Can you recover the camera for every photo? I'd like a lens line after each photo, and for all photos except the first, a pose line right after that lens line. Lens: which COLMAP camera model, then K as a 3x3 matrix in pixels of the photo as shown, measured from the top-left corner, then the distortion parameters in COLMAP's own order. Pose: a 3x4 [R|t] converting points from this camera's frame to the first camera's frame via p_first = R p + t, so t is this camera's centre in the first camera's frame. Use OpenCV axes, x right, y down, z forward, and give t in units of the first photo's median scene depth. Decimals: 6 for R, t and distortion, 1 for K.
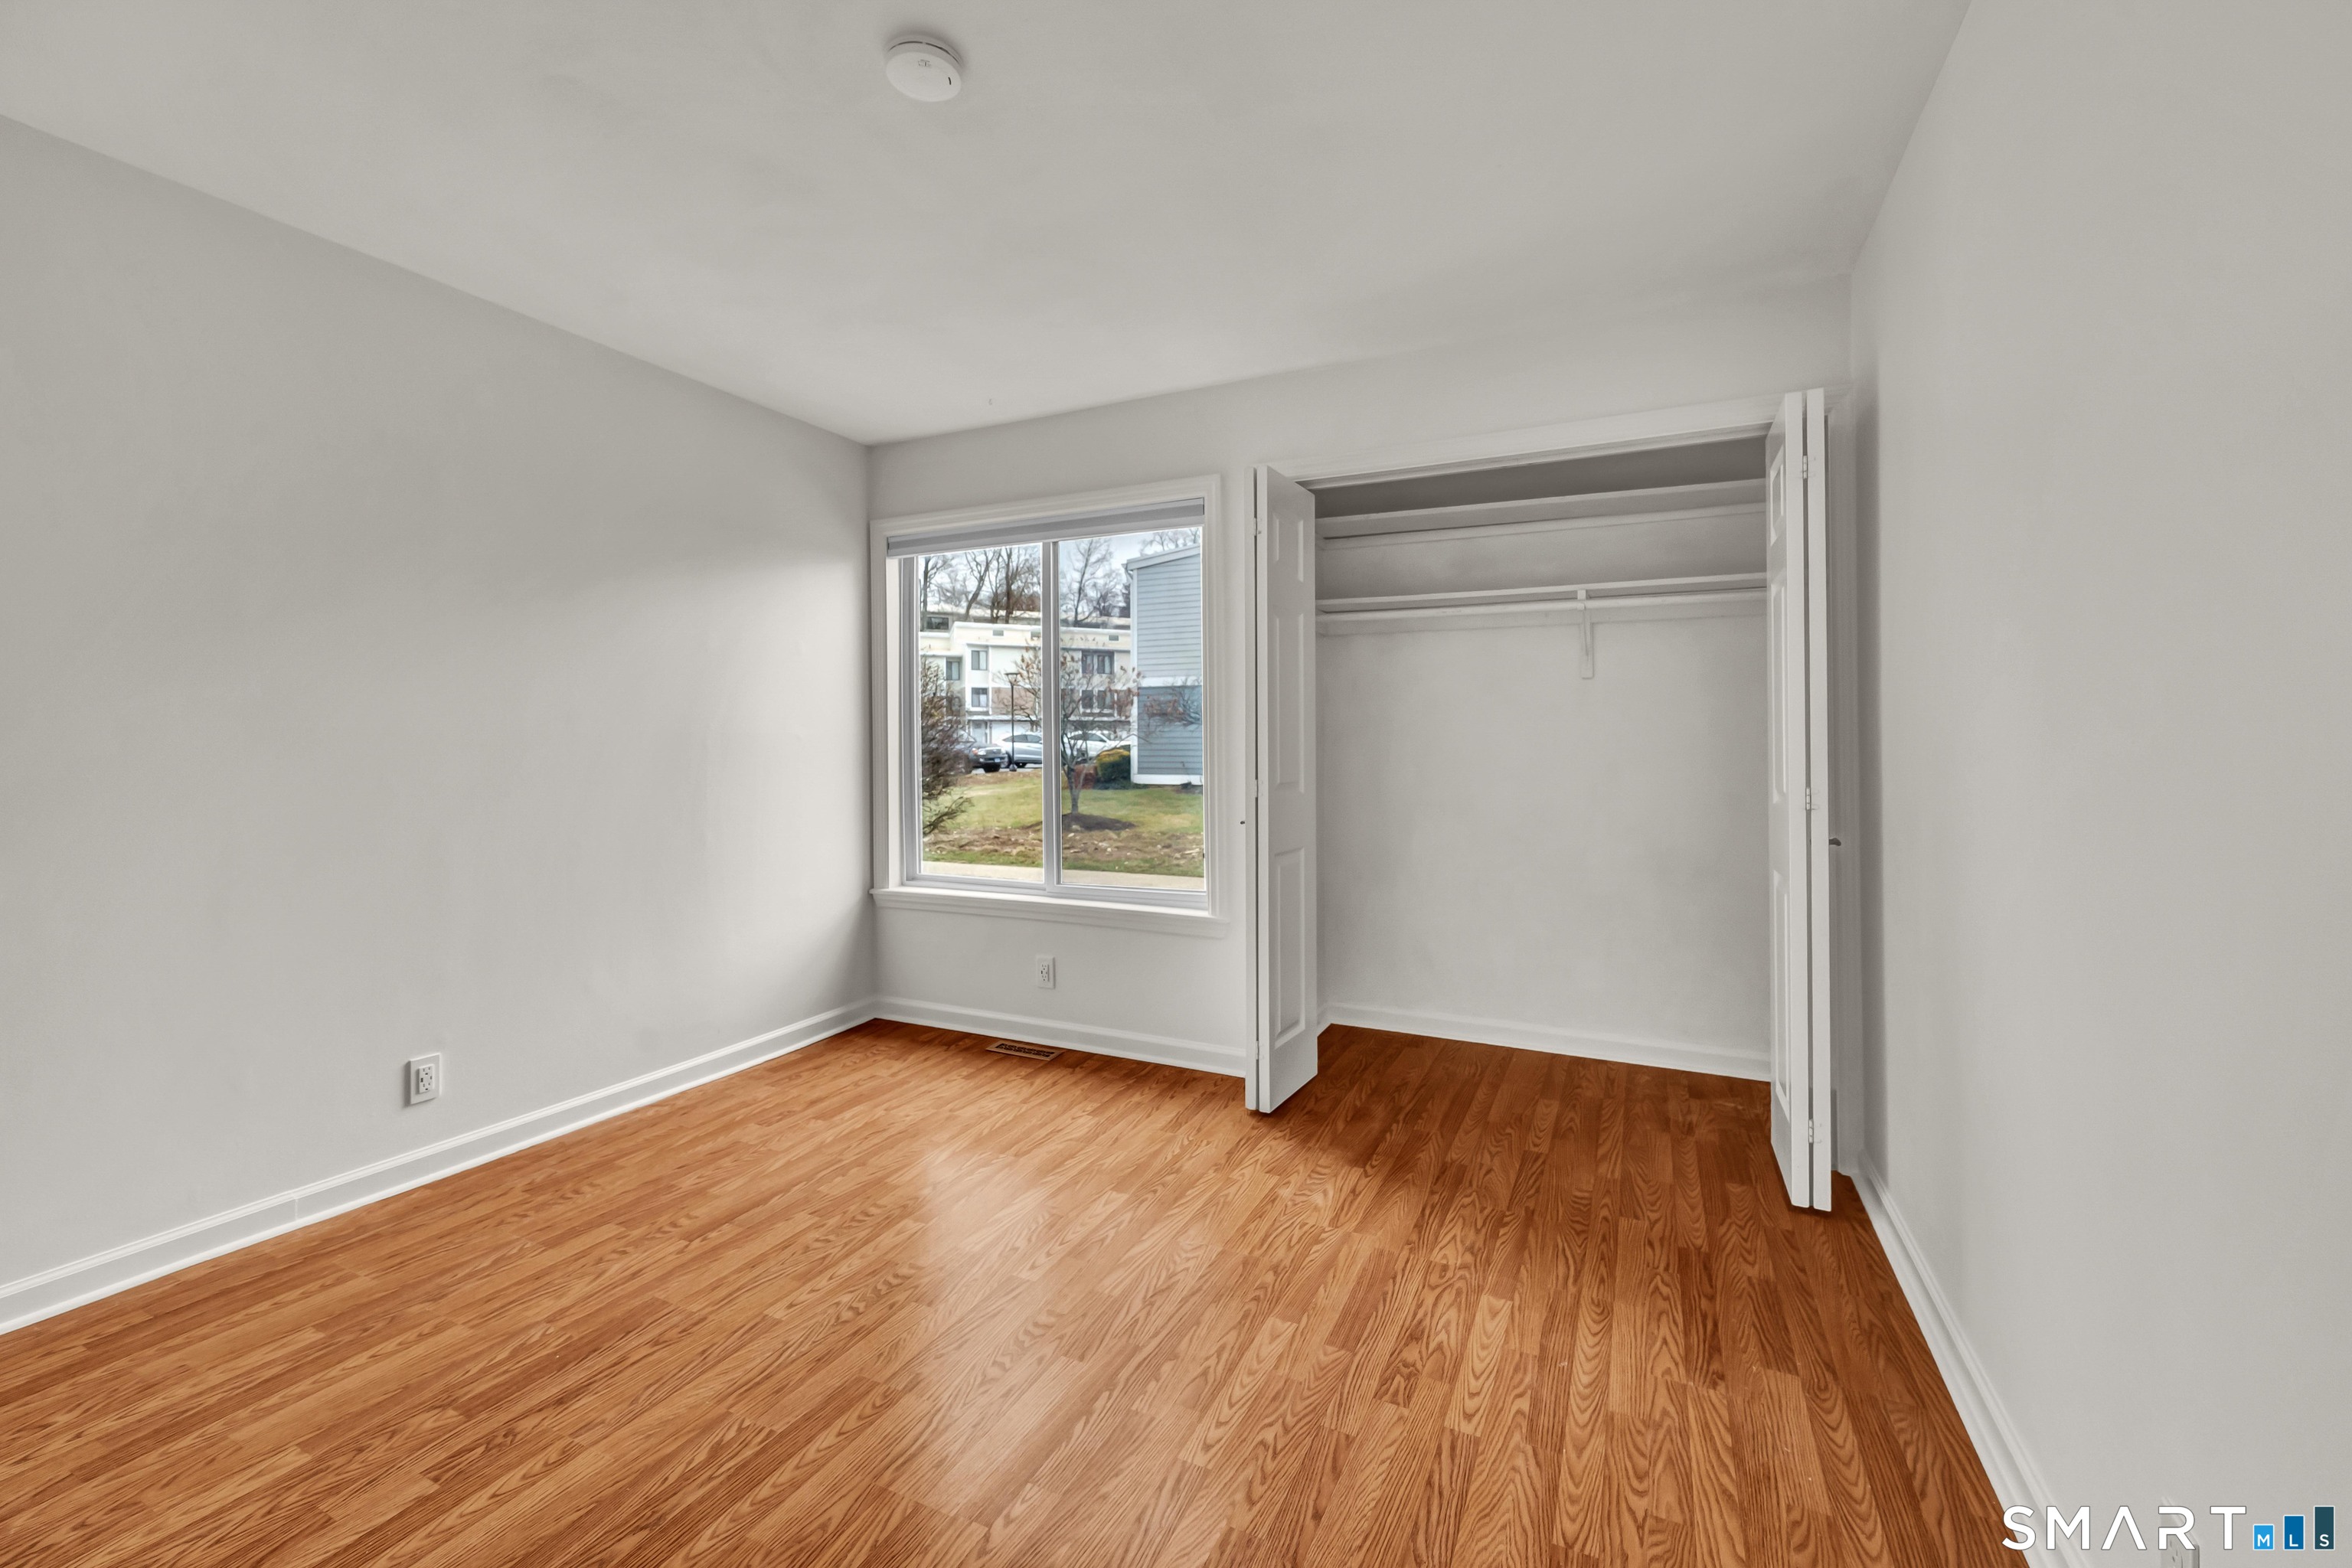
lens RADIAL K [[917.9, 0, 1209.7], [0, 917.9, 749.7], [0, 0, 1]] dist [-0.003309, 0.000582]
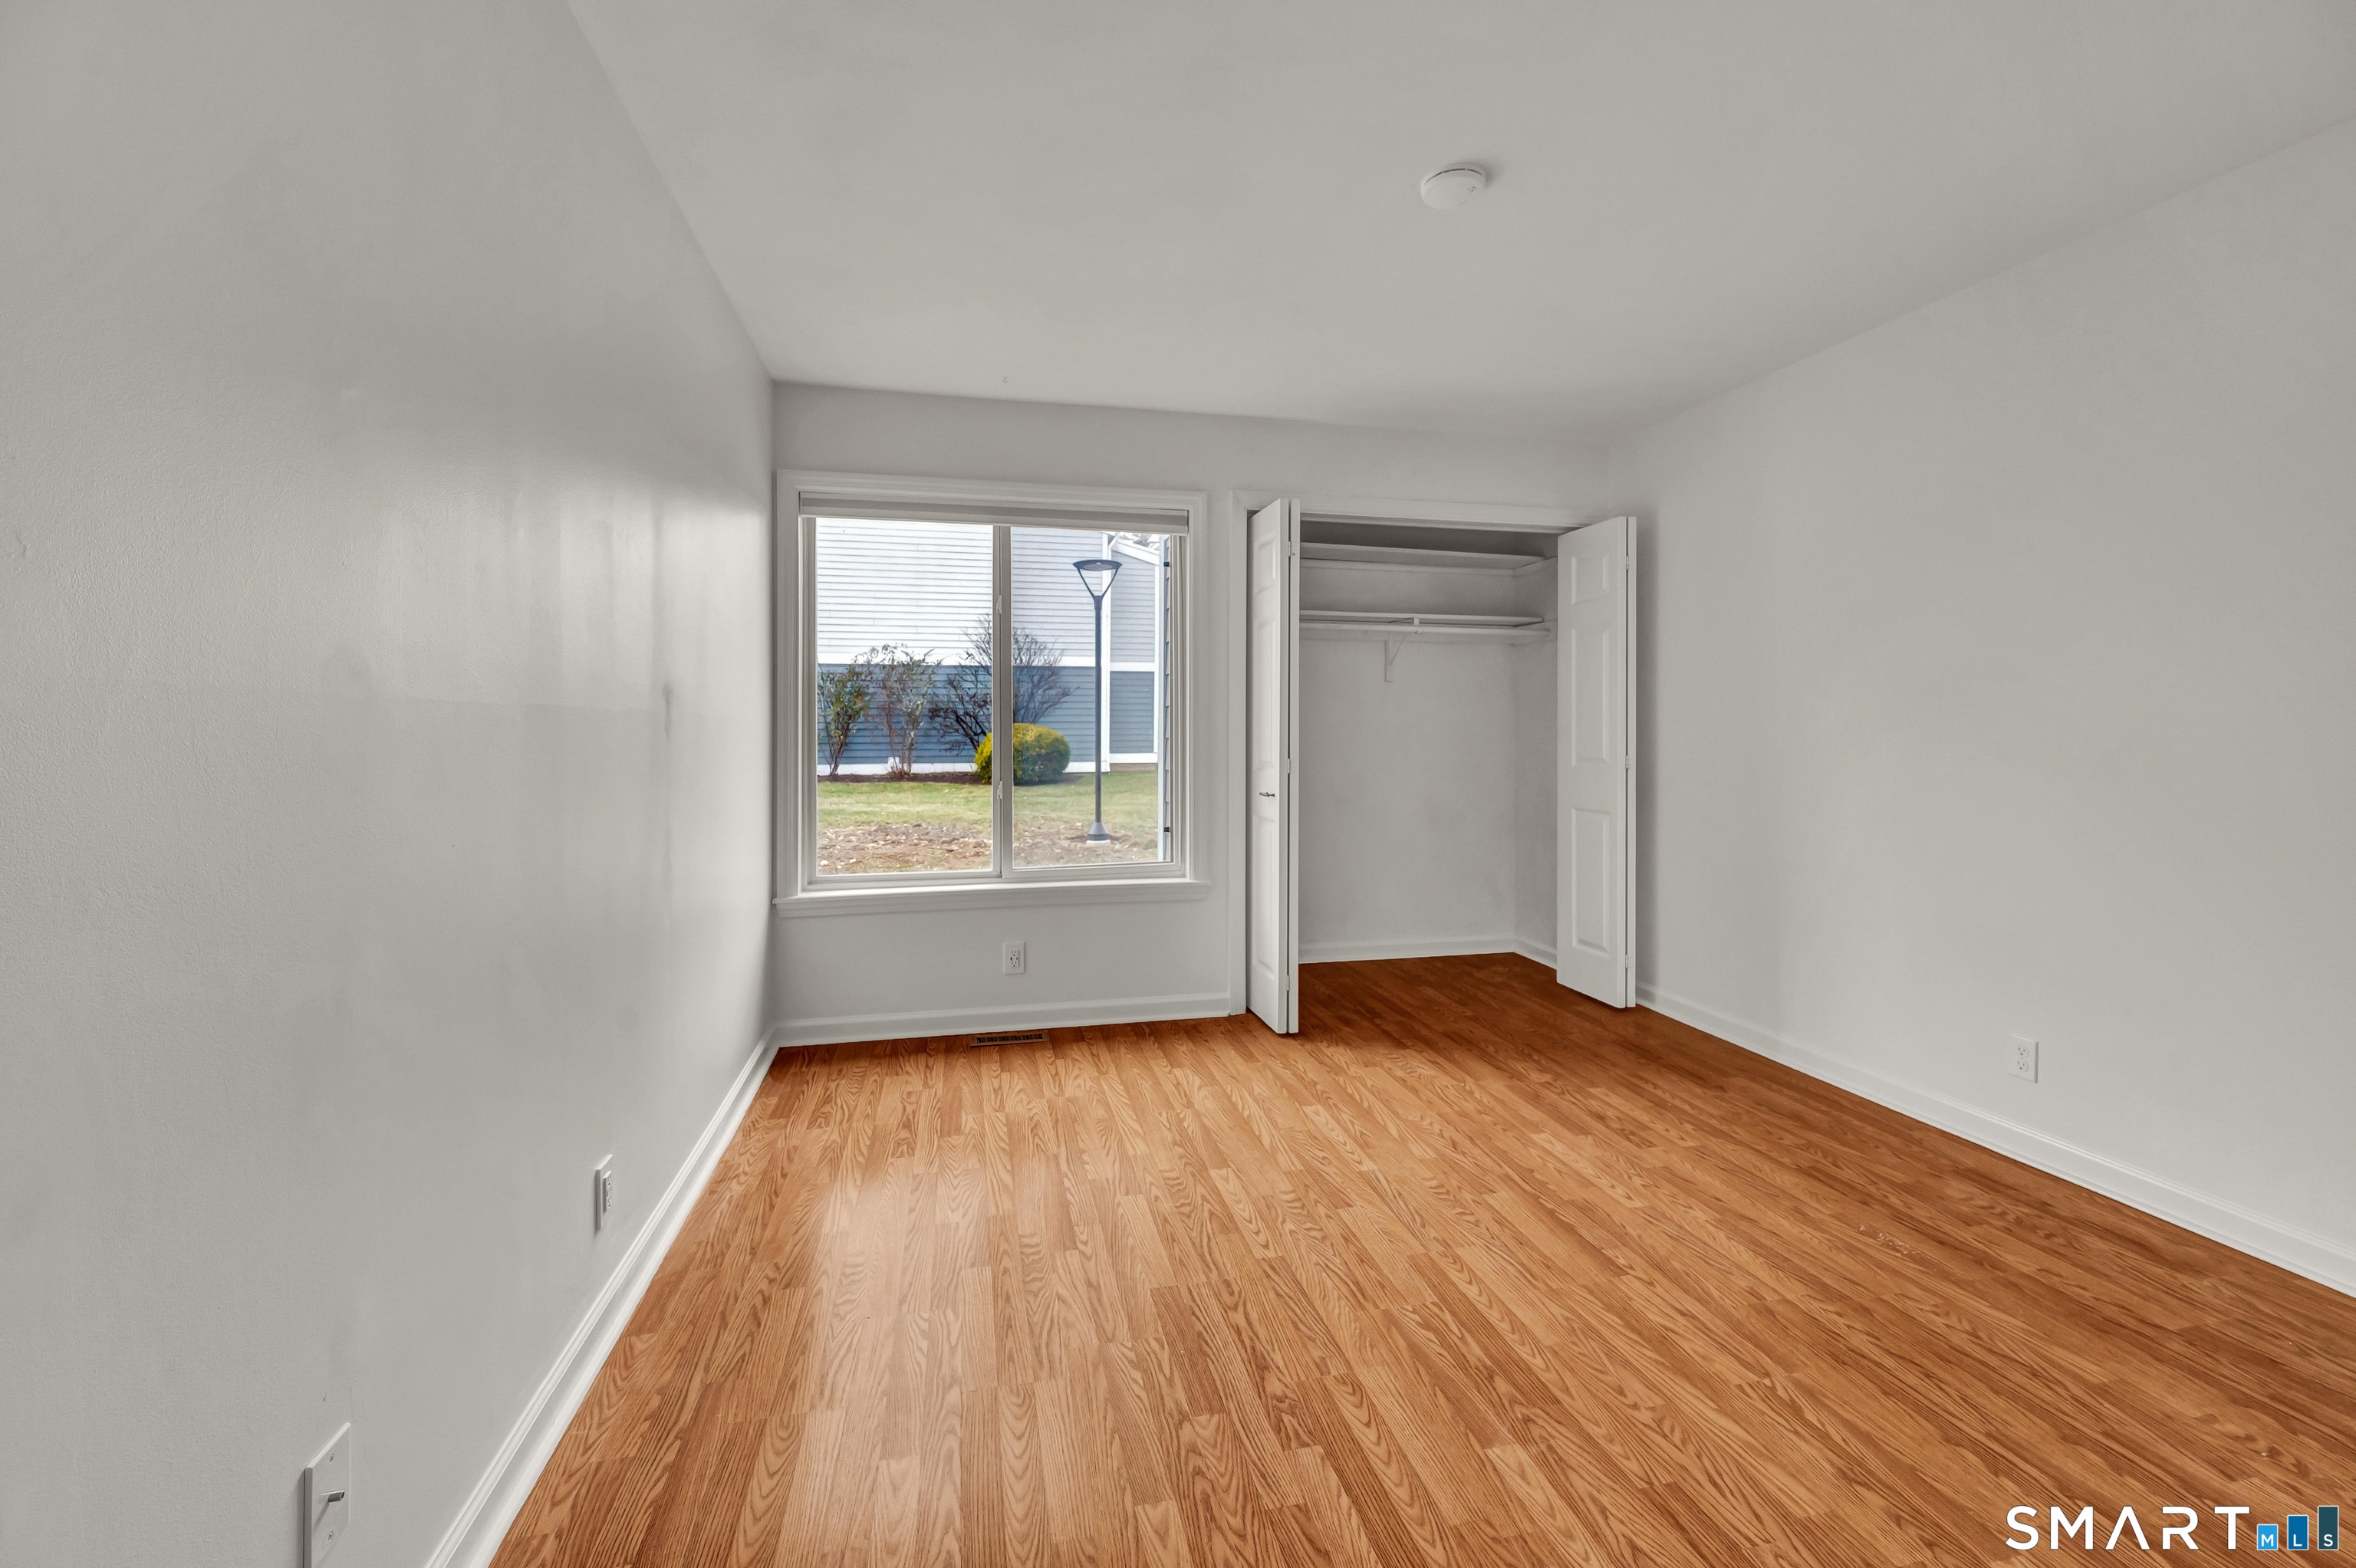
lens RADIAL K [[919.3, 0, 1133.1], [0, 919.3, 736.1], [0, 0, 1]] dist [-0.003309, 0.000582]
pose [[0.804064, -0.003617, 0.594531, -0.985526], [0.004295, 0.999991, 0.000276, 0.002349], [-0.594527, 0.002331, 0.804072, 0.176106]]
